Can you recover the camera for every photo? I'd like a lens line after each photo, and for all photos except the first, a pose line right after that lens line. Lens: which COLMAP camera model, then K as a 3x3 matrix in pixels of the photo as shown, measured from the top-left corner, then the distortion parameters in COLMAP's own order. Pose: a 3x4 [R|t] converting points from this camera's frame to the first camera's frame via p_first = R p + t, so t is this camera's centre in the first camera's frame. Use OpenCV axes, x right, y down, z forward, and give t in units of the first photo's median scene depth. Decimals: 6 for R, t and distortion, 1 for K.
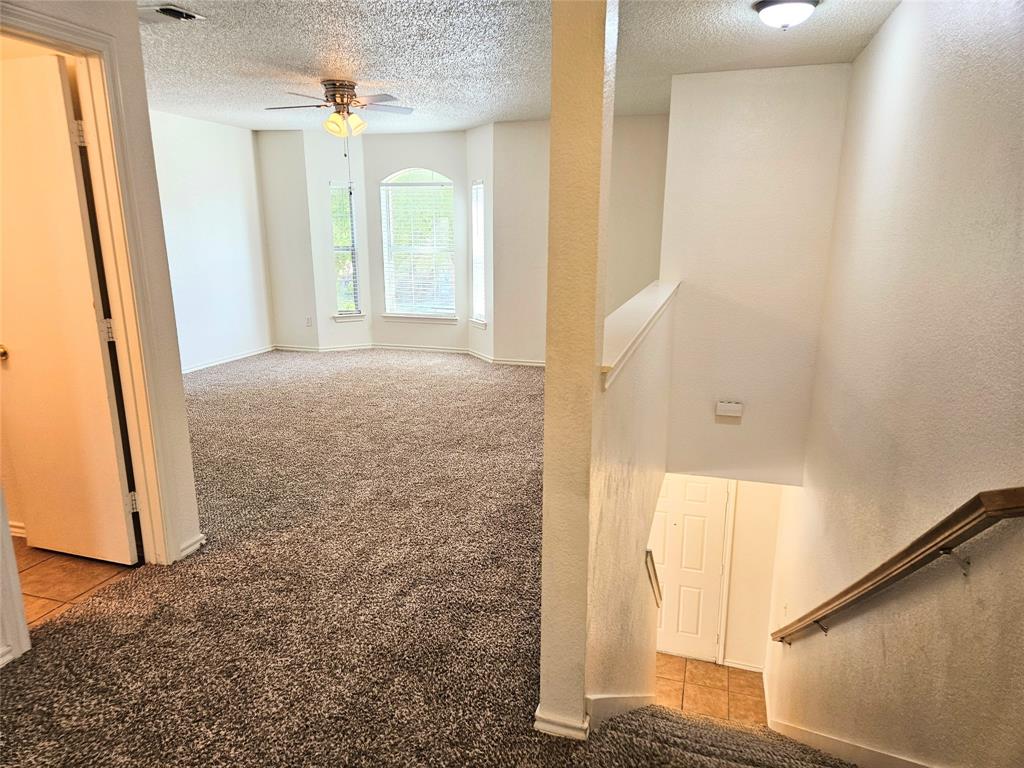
lens RADIAL K [[678.6, 0, 509.3], [0, 678.6, 394.1], [0, 0, 1]] dist [0.075092, -0.006596]
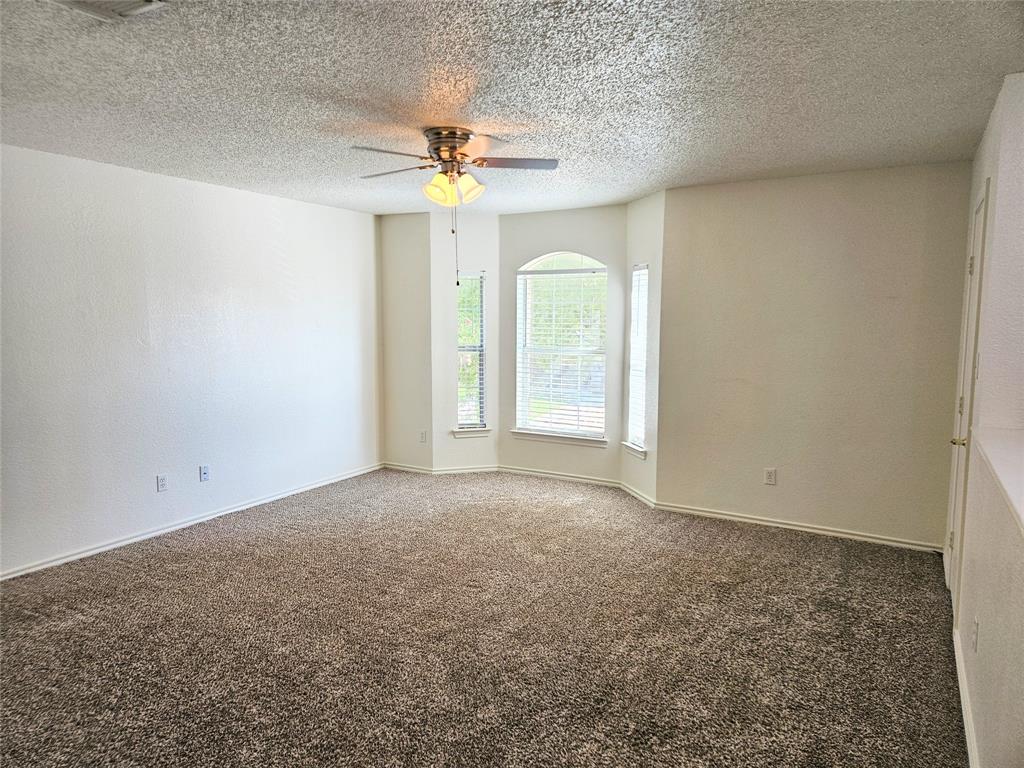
lens RADIAL K [[678.6, 0, 503.5], [0, 678.6, 381.0], [0, 0, 1]] dist [0.075092, -0.006596]
pose [[0.972851, 0.023191, -0.230268, -0.016676], [-0.055724, 0.989167, -0.135807, -0.071728], [0.224624, 0.144951, 0.963604, 0.249721]]
